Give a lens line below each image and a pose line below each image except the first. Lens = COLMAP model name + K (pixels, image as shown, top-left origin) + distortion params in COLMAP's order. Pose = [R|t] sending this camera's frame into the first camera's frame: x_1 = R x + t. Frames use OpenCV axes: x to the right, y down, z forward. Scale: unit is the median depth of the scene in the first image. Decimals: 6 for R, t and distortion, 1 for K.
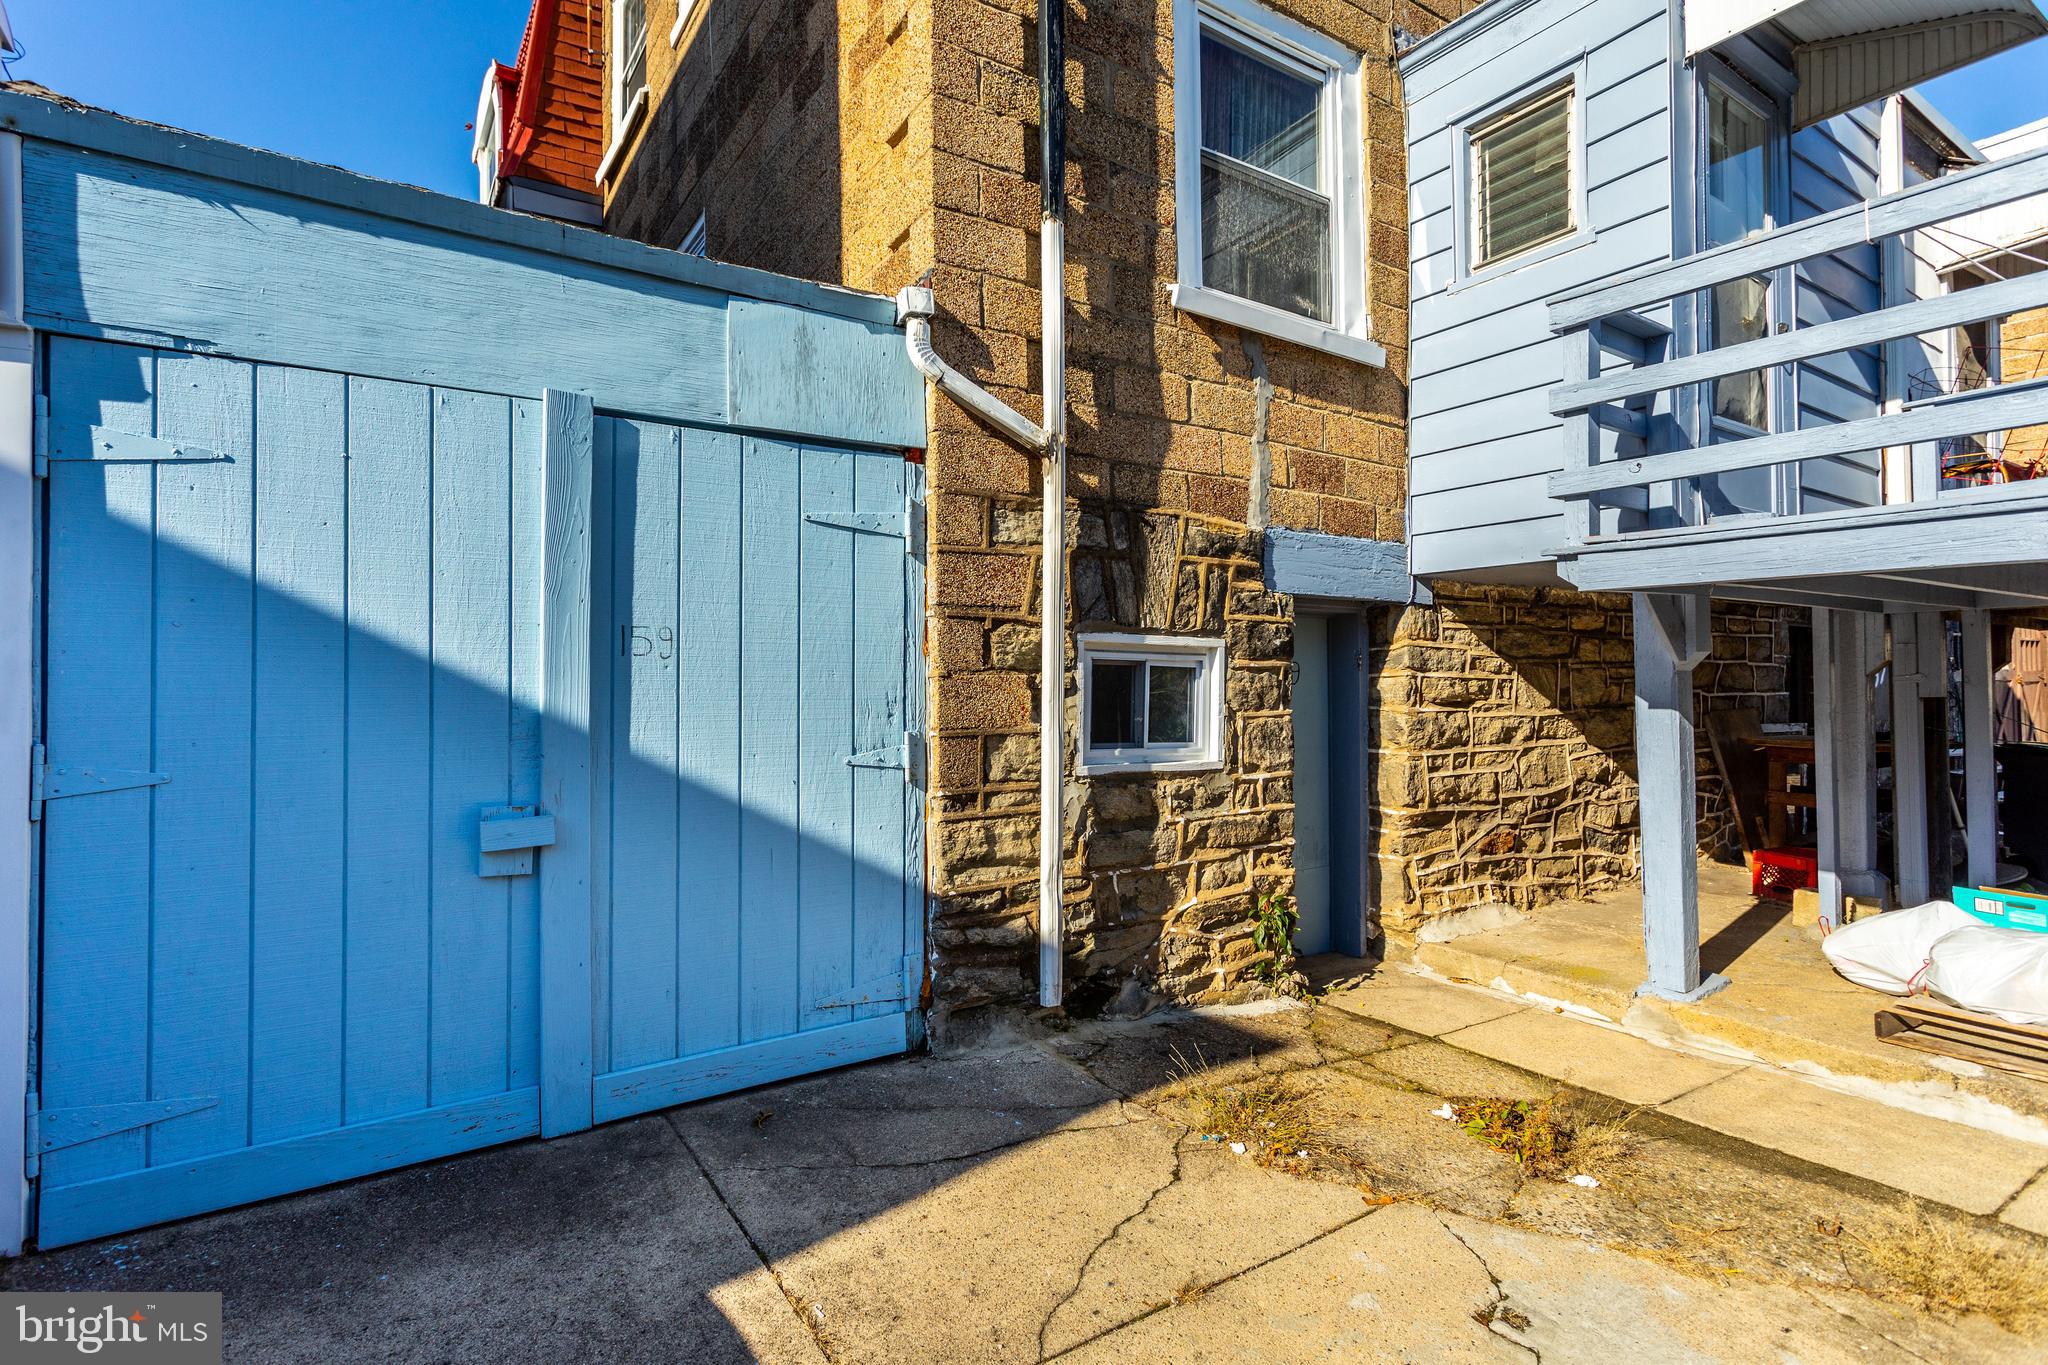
lens RADIAL K [[976.5, 0, 988.6], [0, 976.5, 675.0], [0, 0, 1]] dist [0.000579, 0.003394]
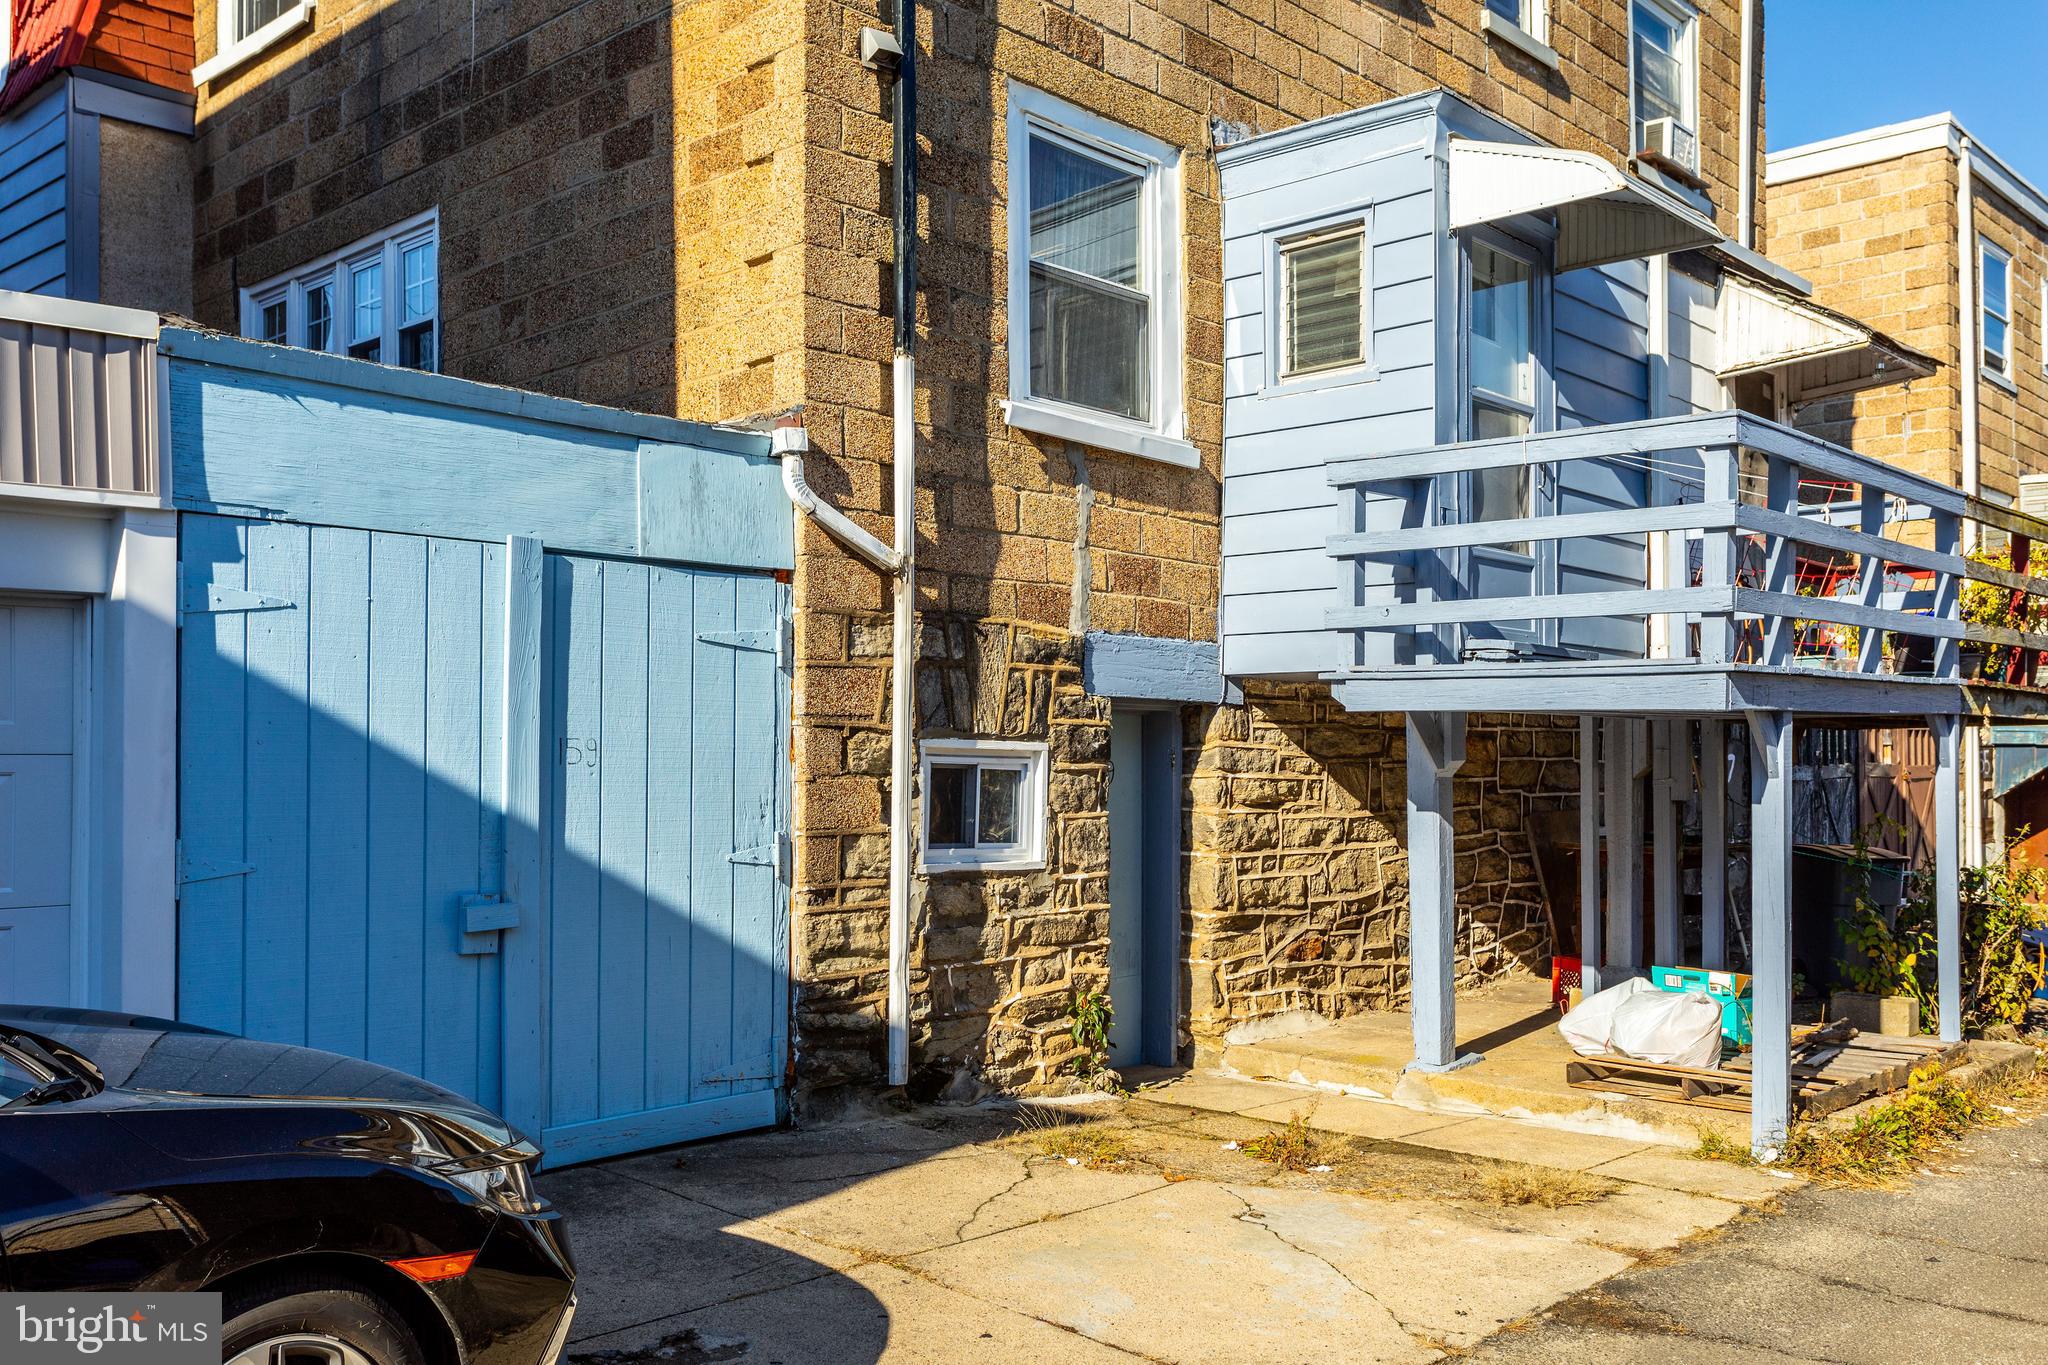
lens RADIAL K [[1820.3, 0, 1018.6], [0, 1820.3, 690.0], [0, 0, 1]] dist [0.014437, -0.001624]
pose [[0.963941, 0.019578, 0.265396, -0.325460], [-0.012161, 0.999489, -0.029563, -0.038383], [-0.265839, 0.025269, 0.963686, -0.917823]]
